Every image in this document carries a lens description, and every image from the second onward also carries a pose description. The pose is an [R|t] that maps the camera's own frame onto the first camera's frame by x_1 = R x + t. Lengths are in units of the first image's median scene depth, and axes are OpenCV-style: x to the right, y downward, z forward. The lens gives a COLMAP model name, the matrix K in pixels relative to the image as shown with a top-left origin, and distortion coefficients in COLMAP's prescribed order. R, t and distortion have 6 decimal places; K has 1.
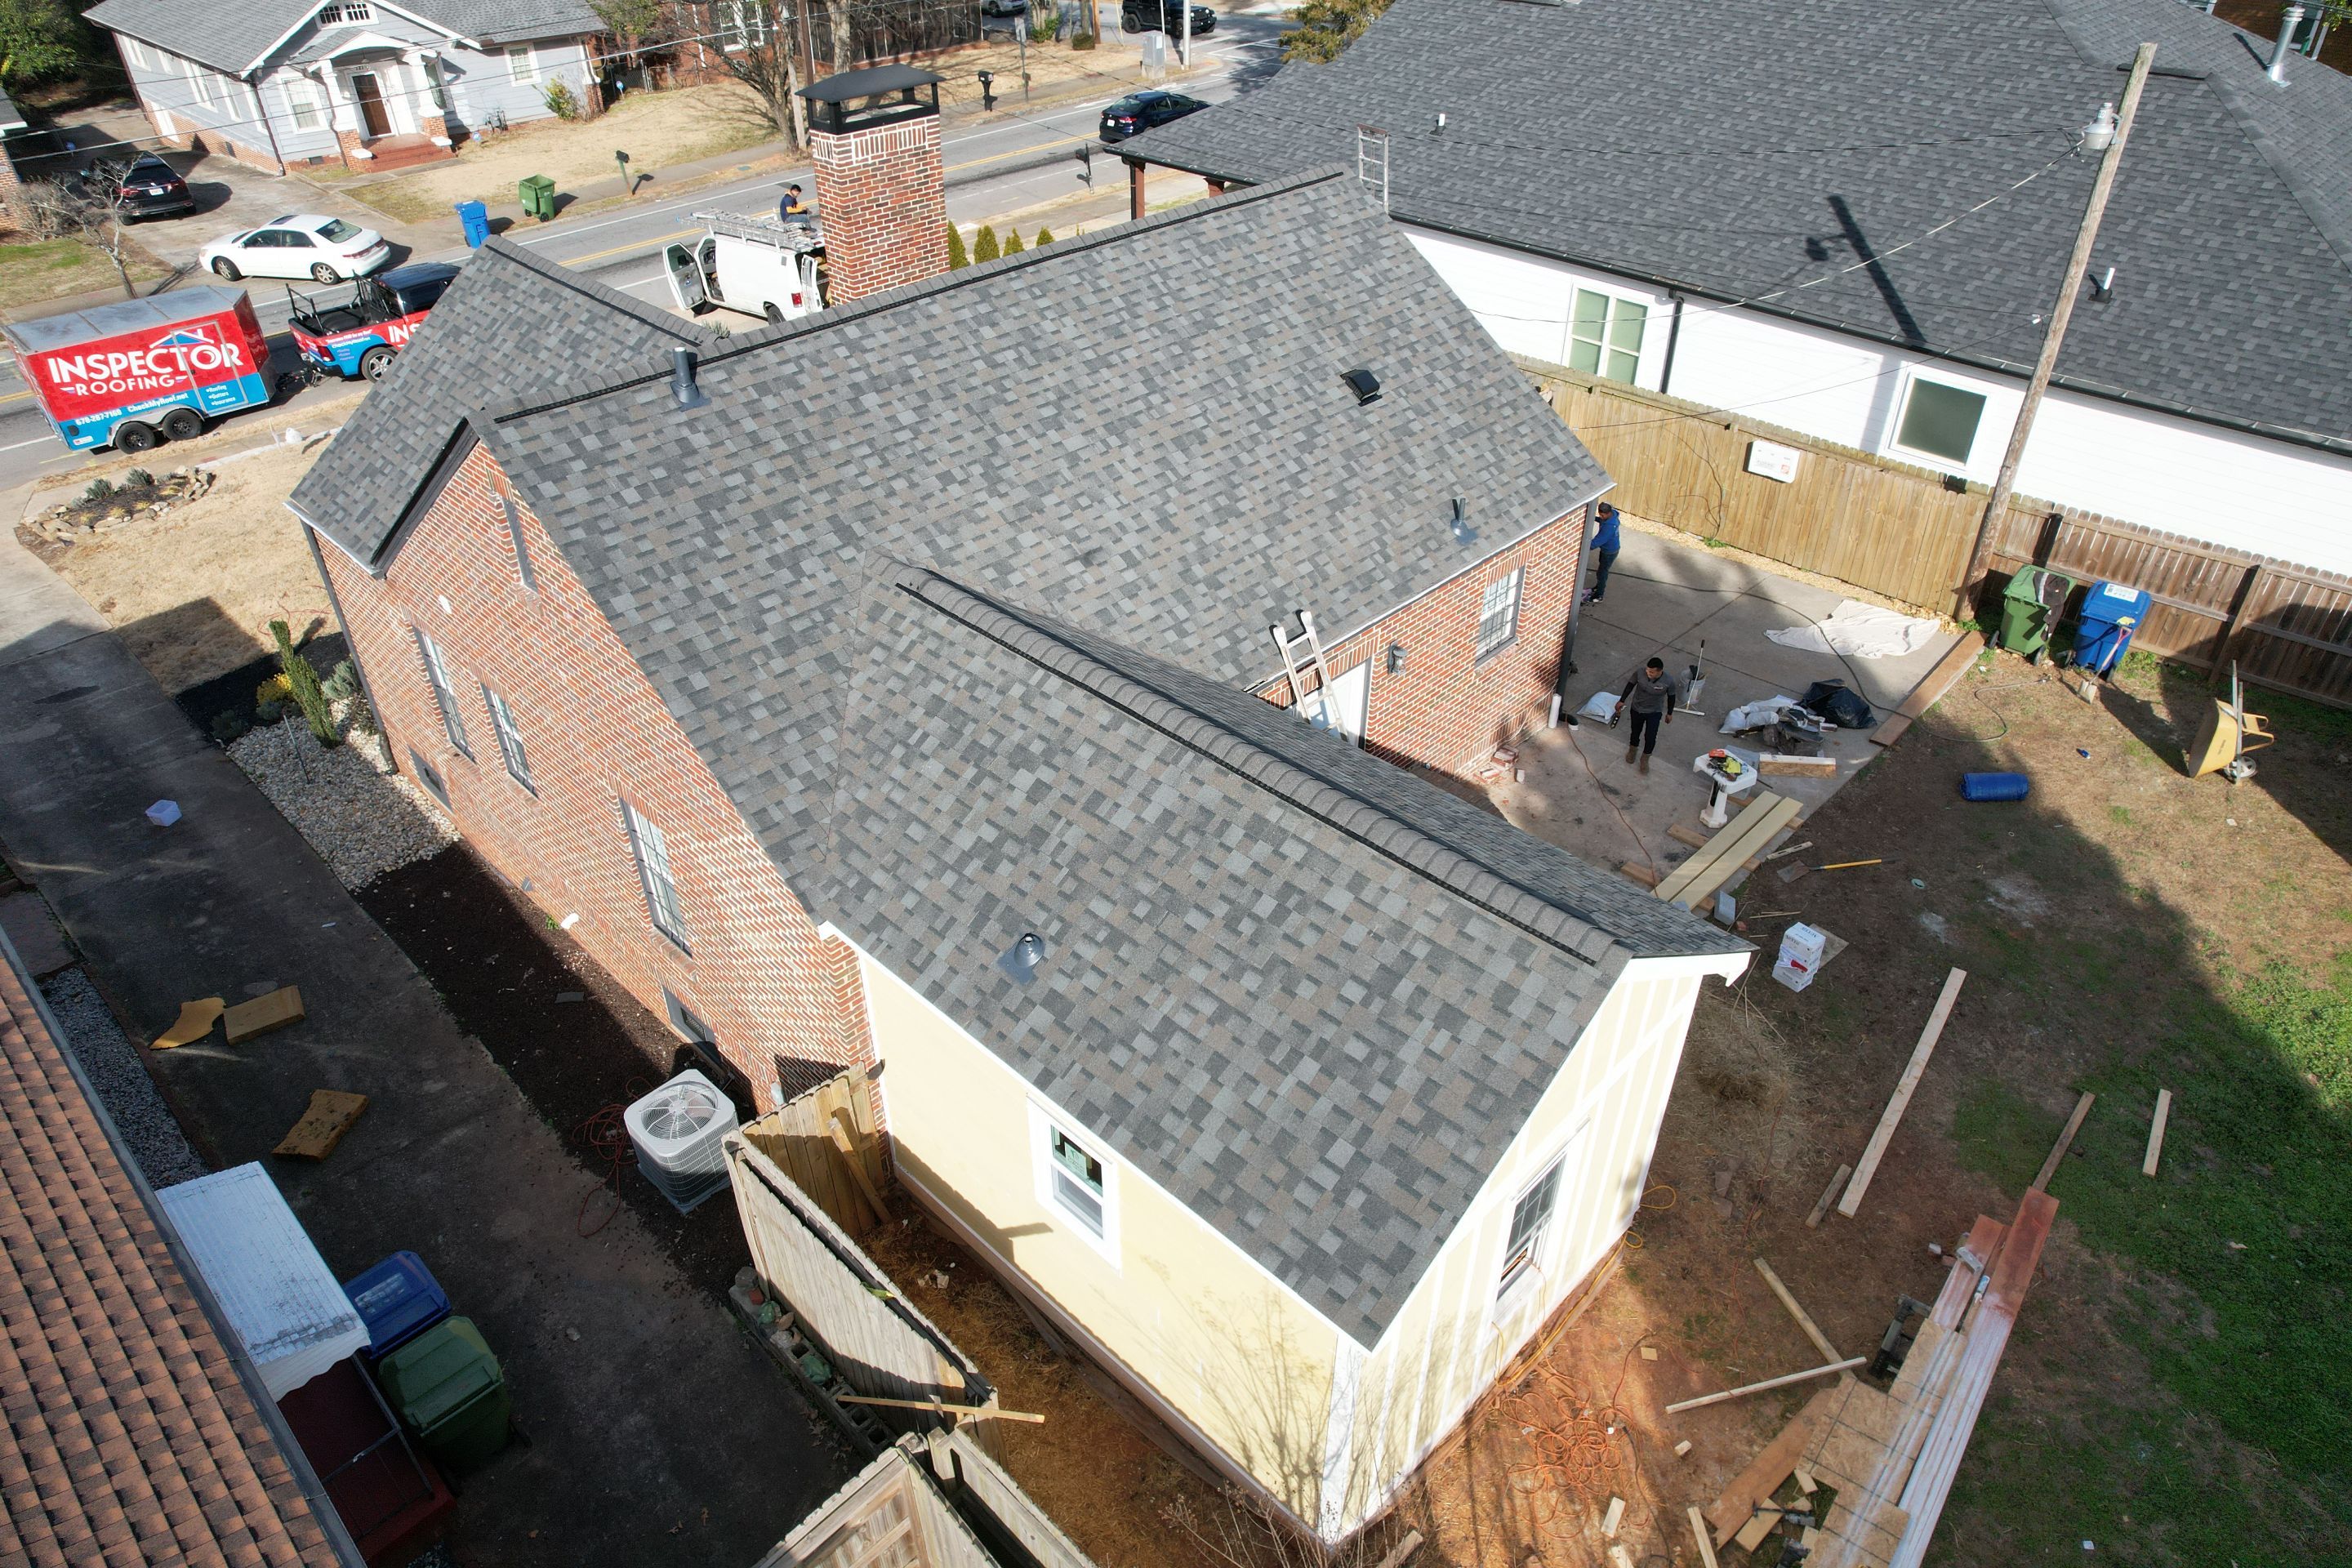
lens RADIAL K [[1499.8, 0, 1180.5], [0, 1499.8, 787.4], [0, 0, 1]] dist [-0.075800, 0.067258]
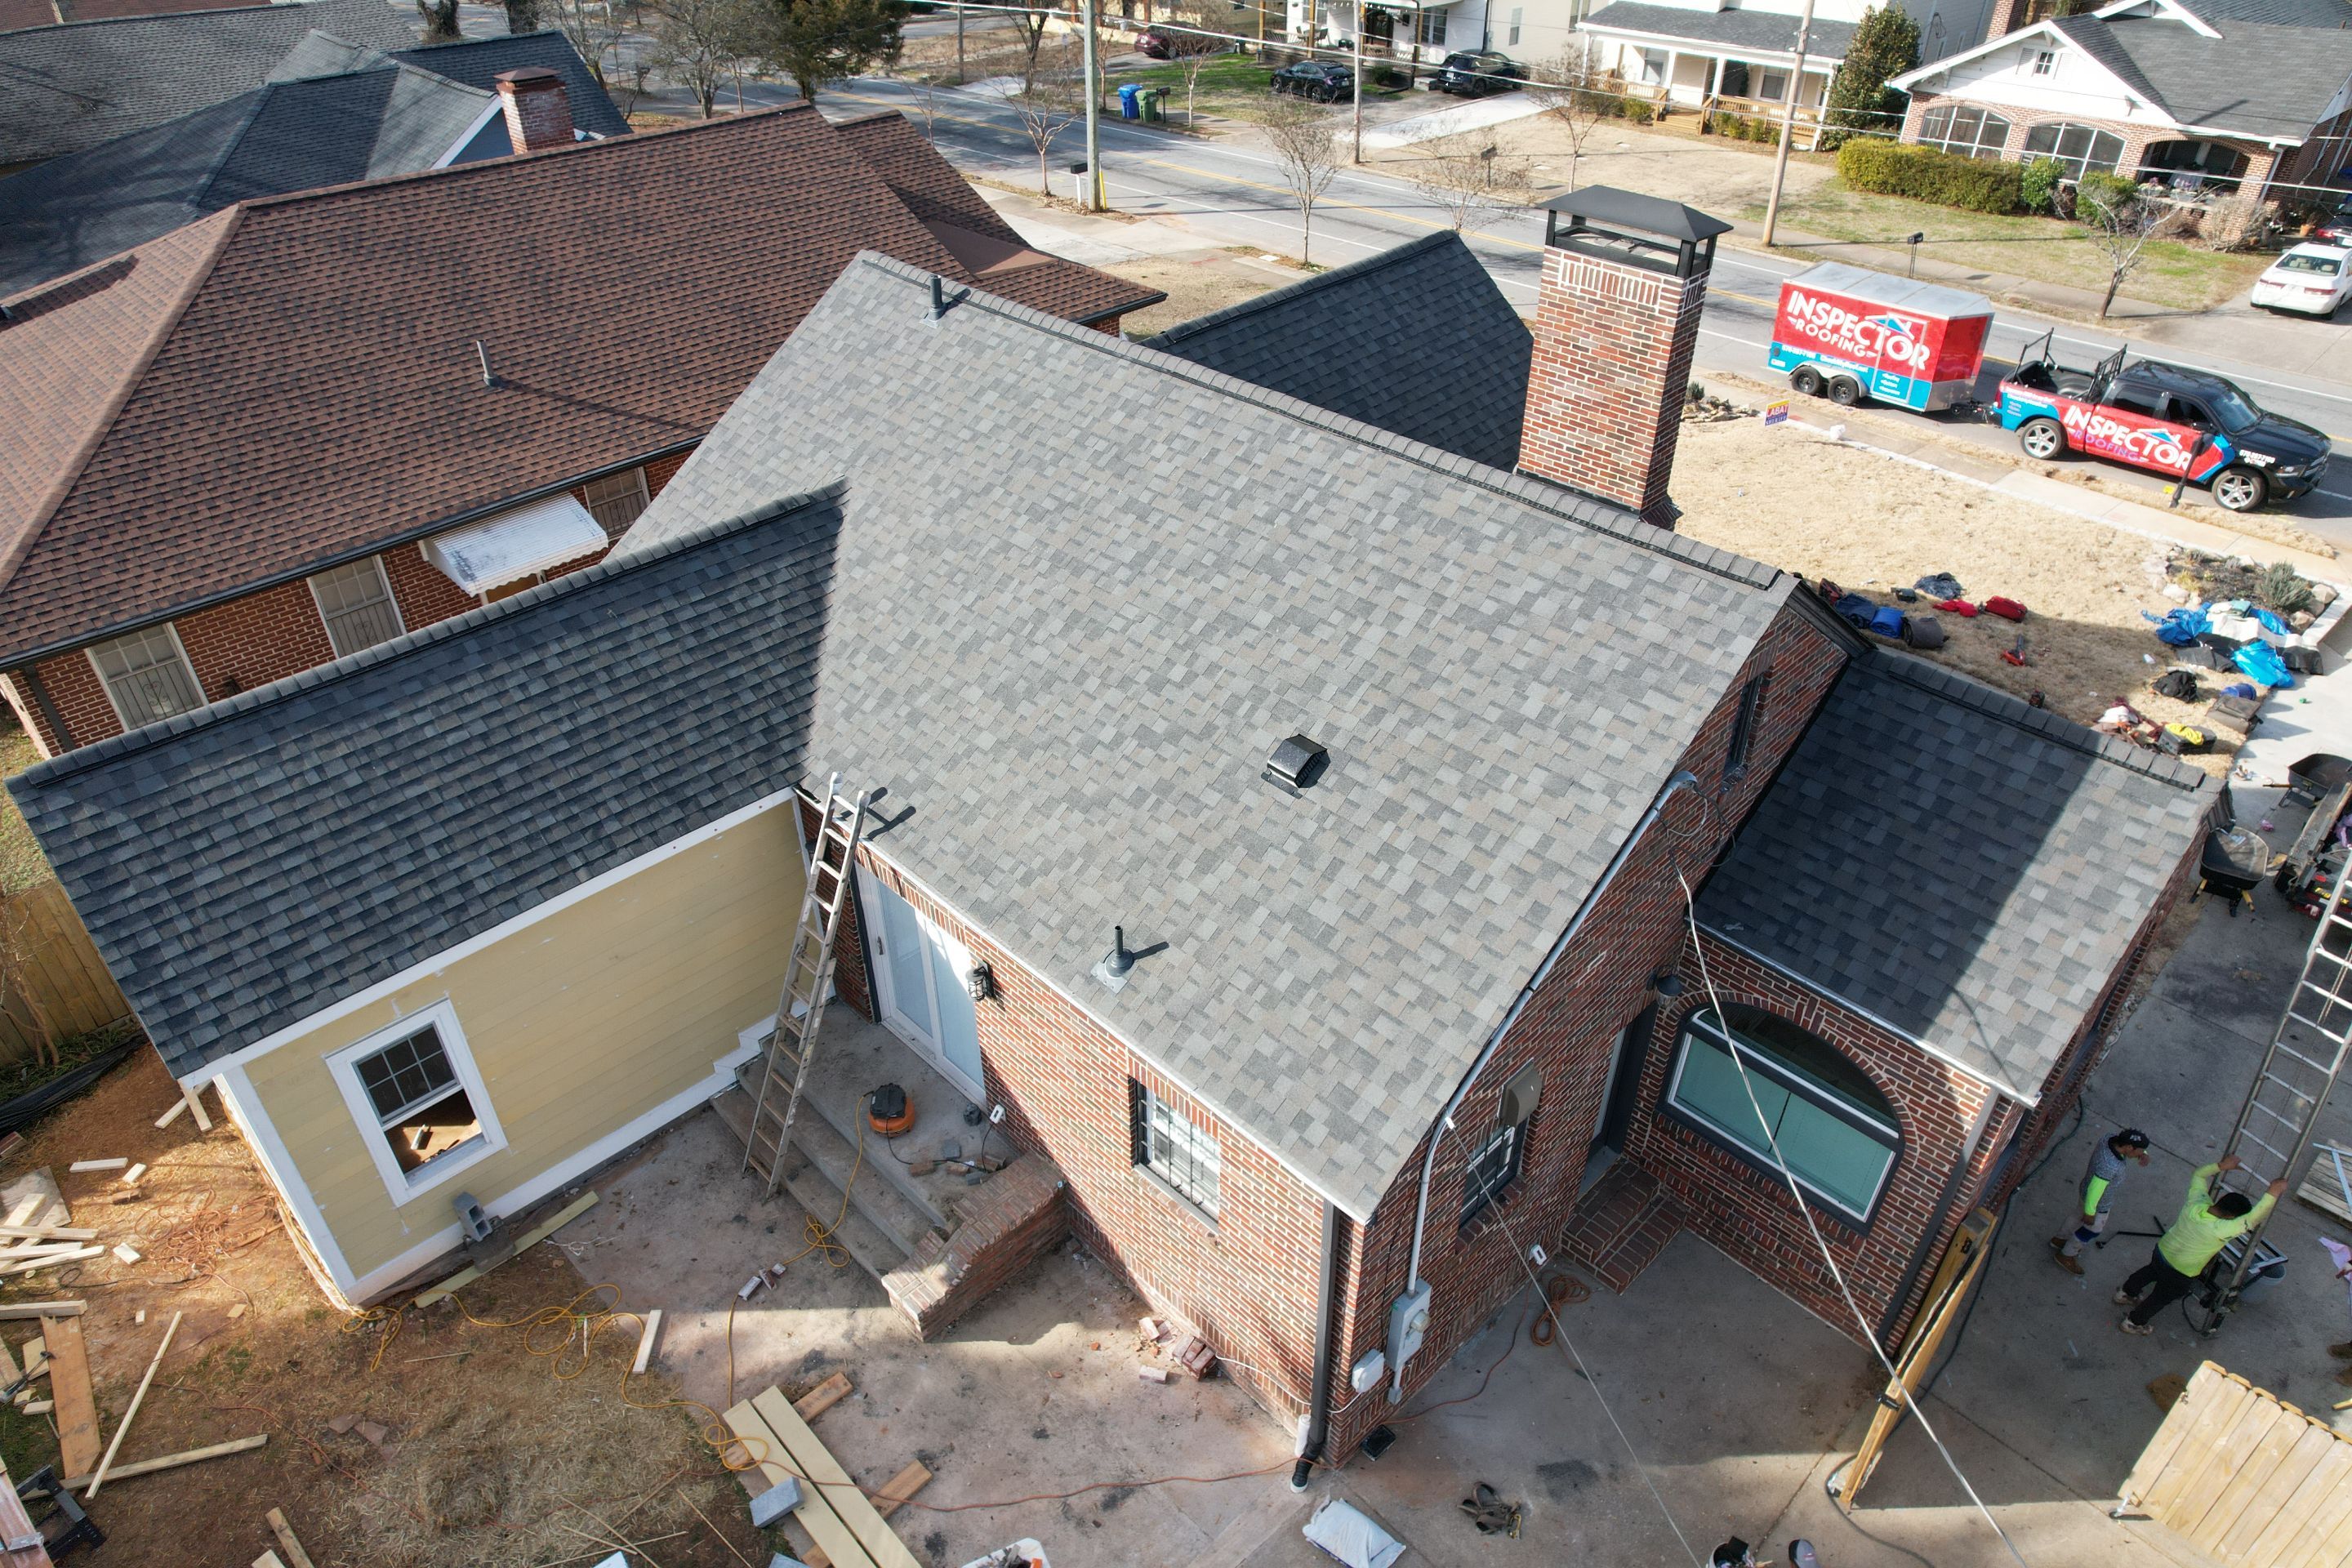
lens RADIAL K [[1499.8, 0, 1175.4], [0, 1499.8, 788.0], [0, 0, 1]] dist [-0.075800, 0.067258]
pose [[-0.026779, 0.588034, -0.808393, 0.578395], [-0.581447, 0.648649, 0.491095, -0.481548], [0.813143, 0.483189, 0.324541, 0.633998]]
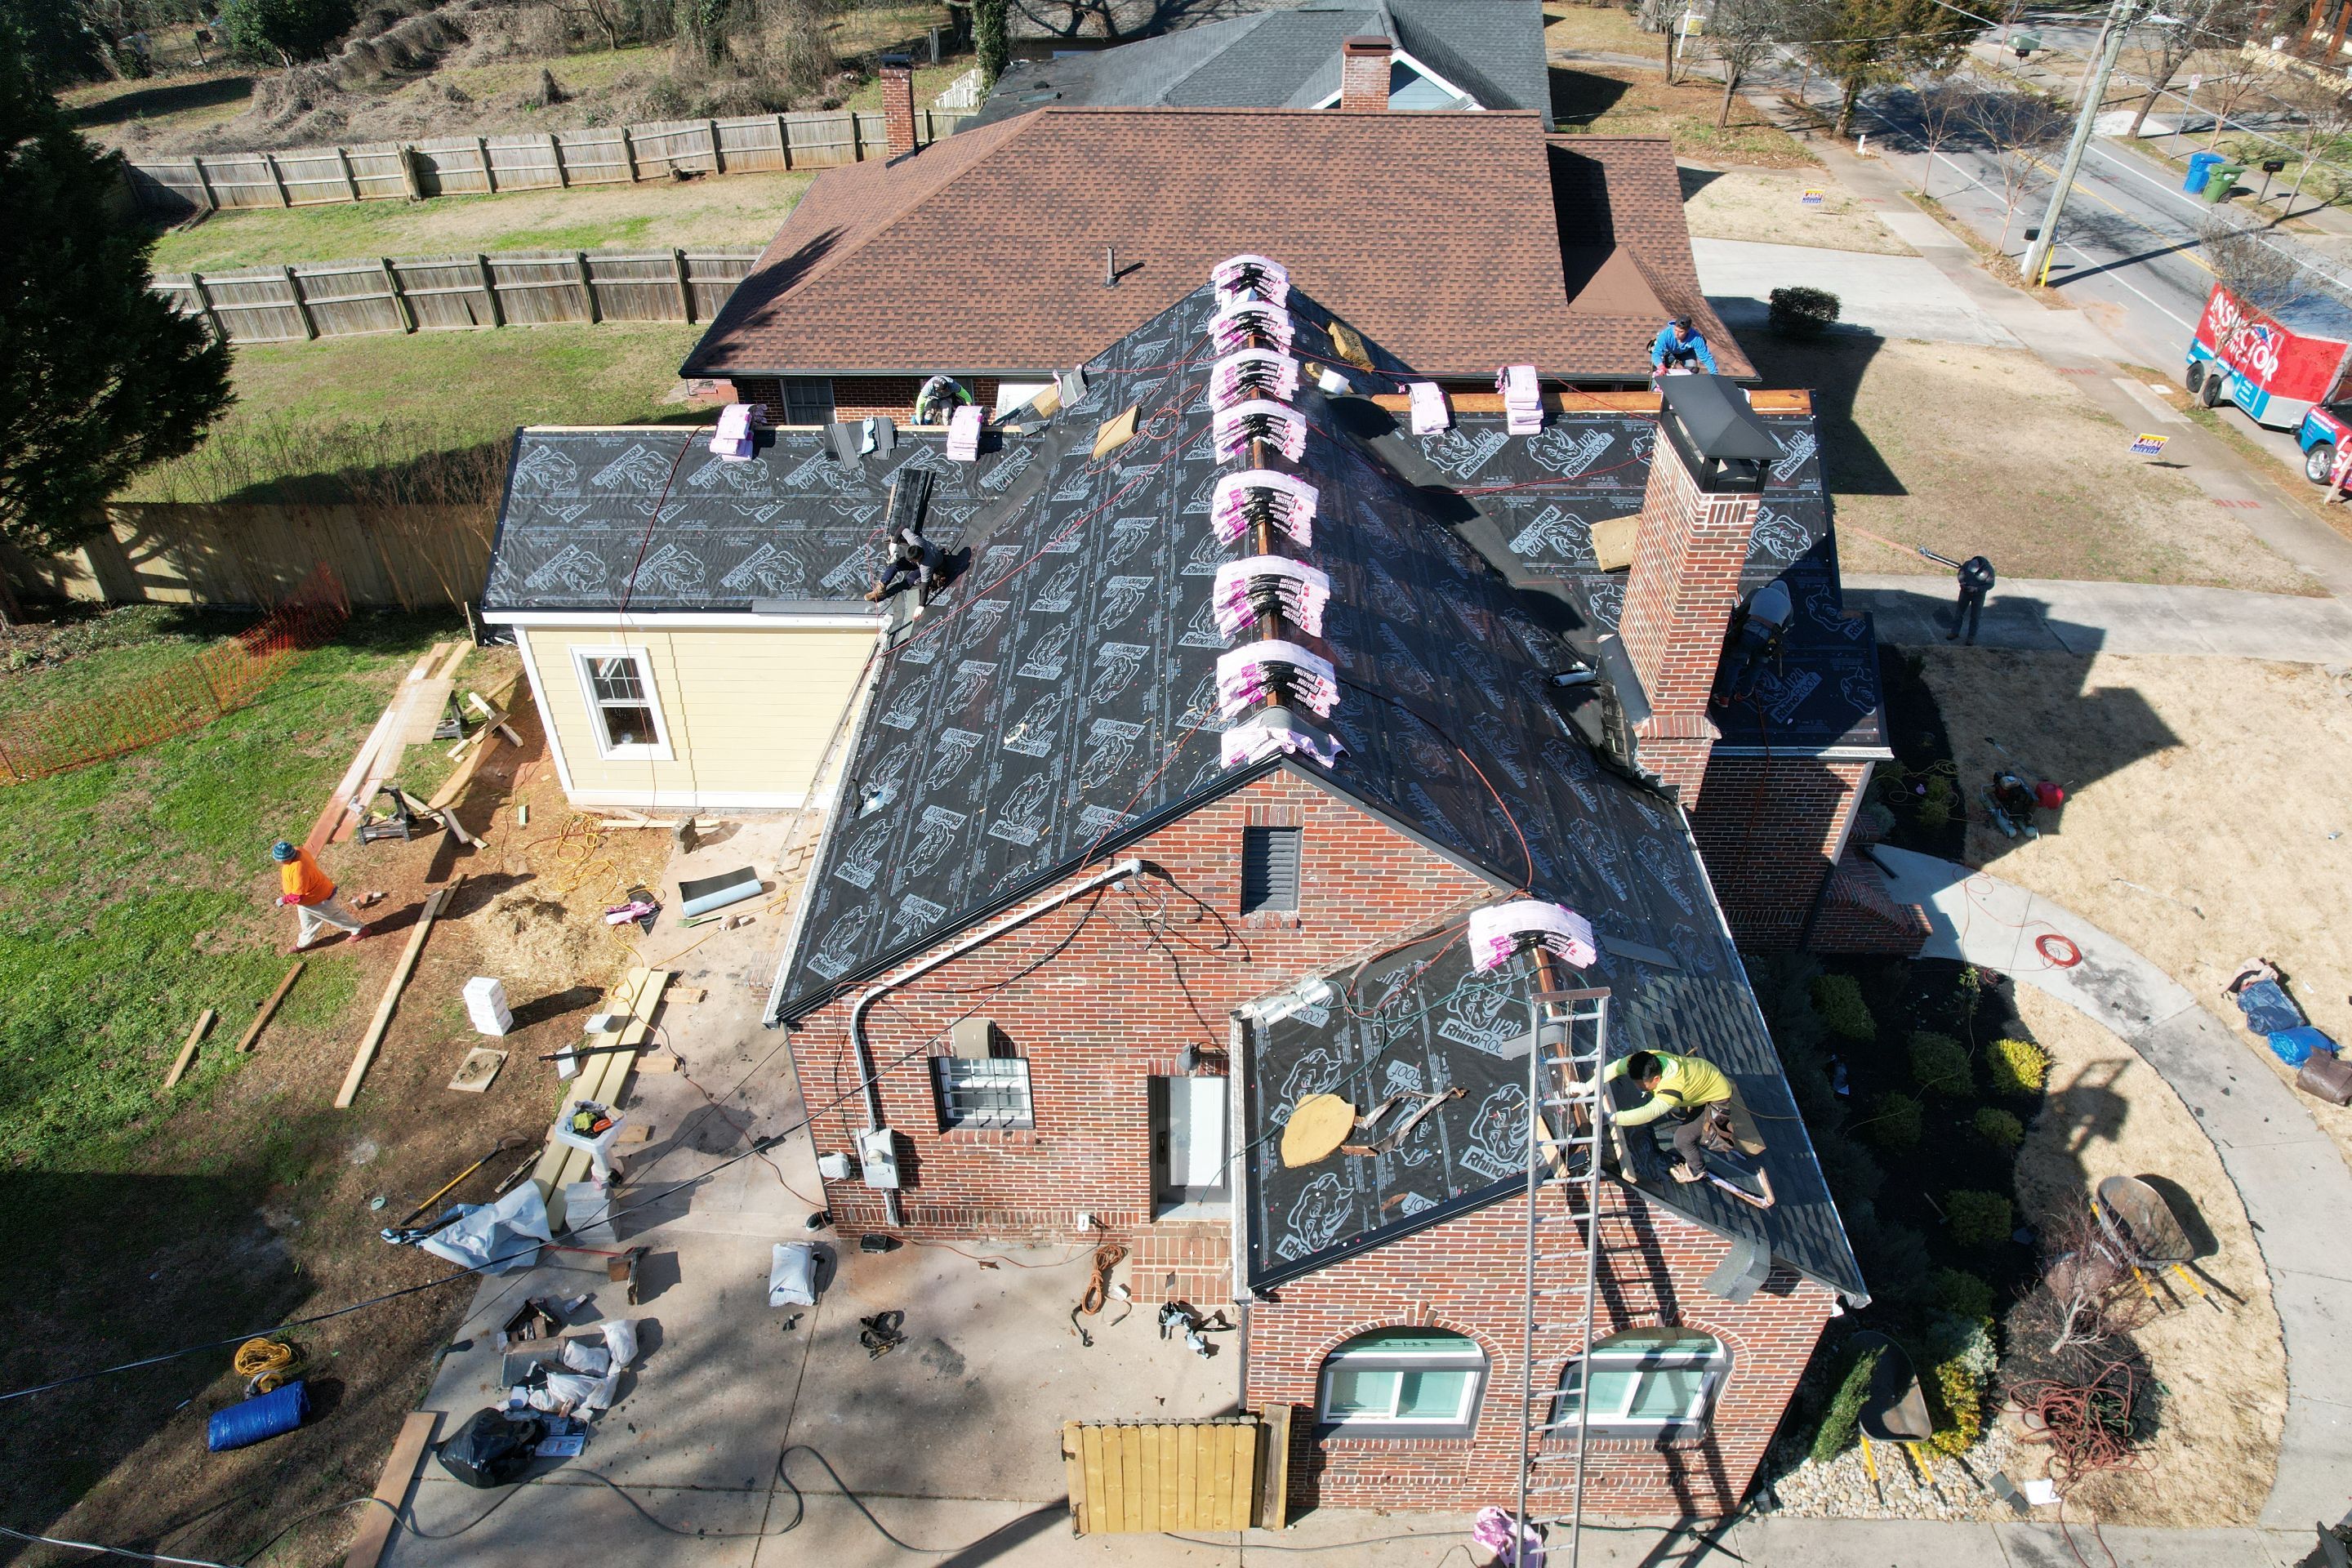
lens RADIAL K [[1499.8, 0, 1177.4], [0, 1499.8, 785.6], [0, 0, 1]] dist [-0.075800, 0.067258]
pose [[-0.728106, 0.423571, -0.538933, 0.445962], [-0.399361, 0.376878, 0.835747, -0.854239], [0.557111, 0.823742, -0.105249, 0.998574]]
